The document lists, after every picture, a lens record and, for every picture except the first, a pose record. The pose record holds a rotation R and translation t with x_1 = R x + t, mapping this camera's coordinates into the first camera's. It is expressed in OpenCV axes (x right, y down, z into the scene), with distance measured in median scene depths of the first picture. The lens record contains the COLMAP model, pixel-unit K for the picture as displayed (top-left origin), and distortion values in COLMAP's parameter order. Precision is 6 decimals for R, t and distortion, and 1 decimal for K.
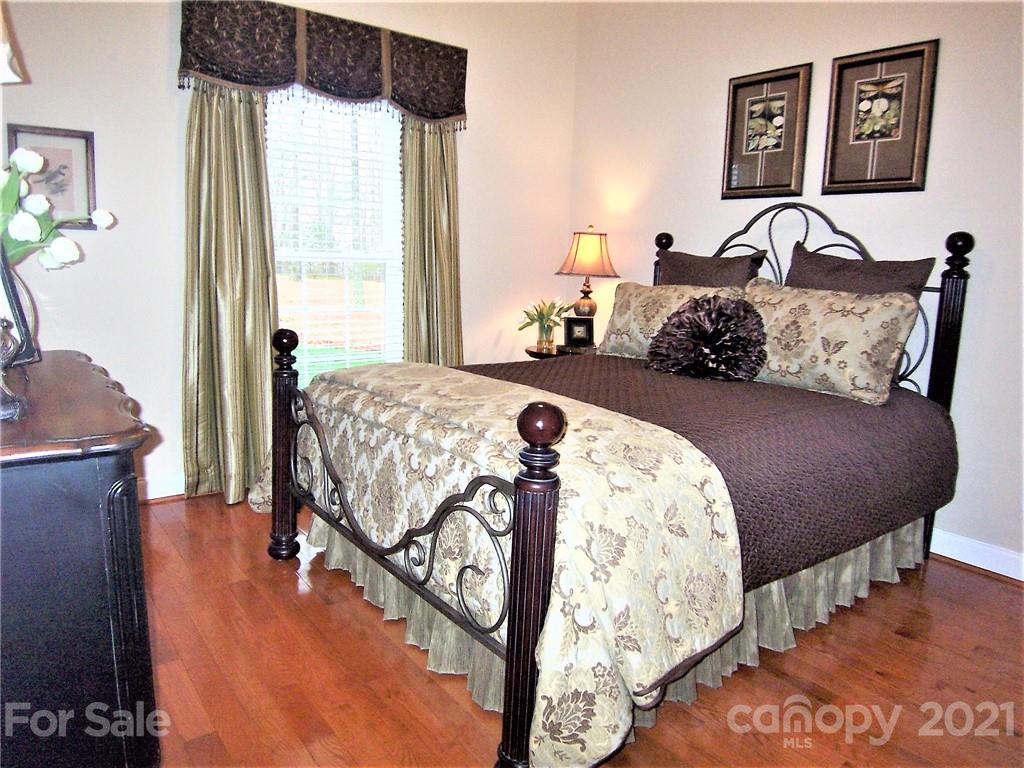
lens RADIAL K [[698.4, 0, 514.3], [0, 698.4, 381.1], [0, 0, 1]] dist [-0.010367, -0.030873]
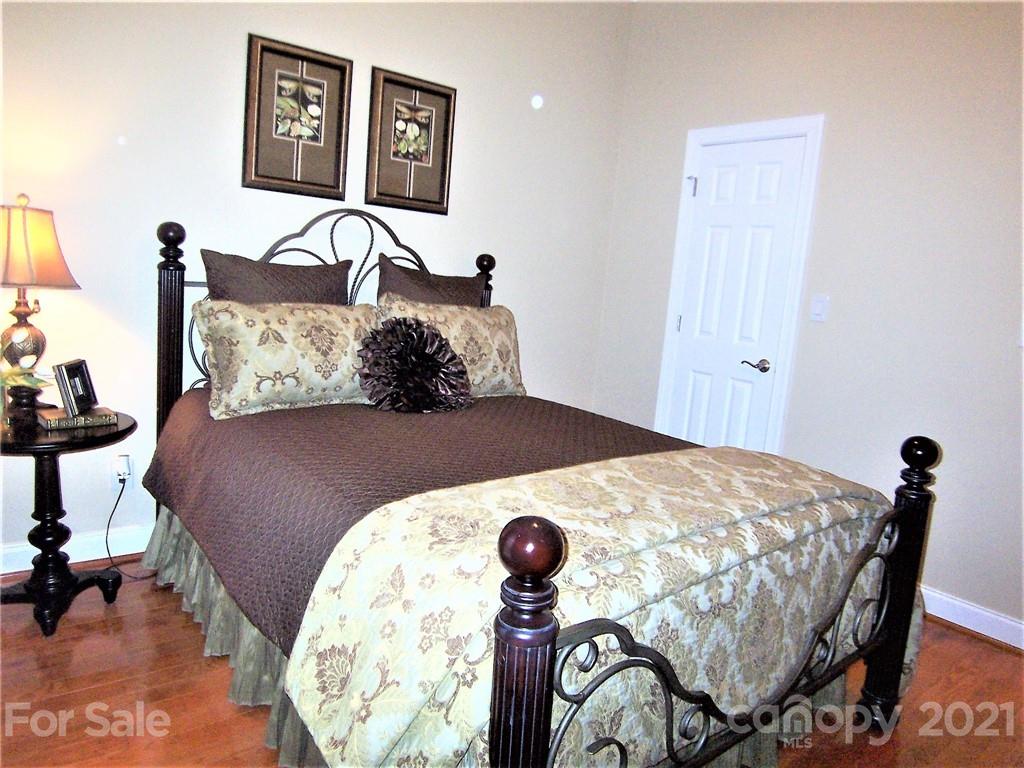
lens RADIAL K [[698.4, 0, 514.9], [0, 698.4, 382.4], [0, 0, 1]] dist [-0.010367, -0.030873]
pose [[0.005752, -0.167530, 0.985850, -0.577142], [0.105233, 0.980494, 0.166006, -0.164657], [-0.994431, 0.102790, 0.023269, 0.805175]]
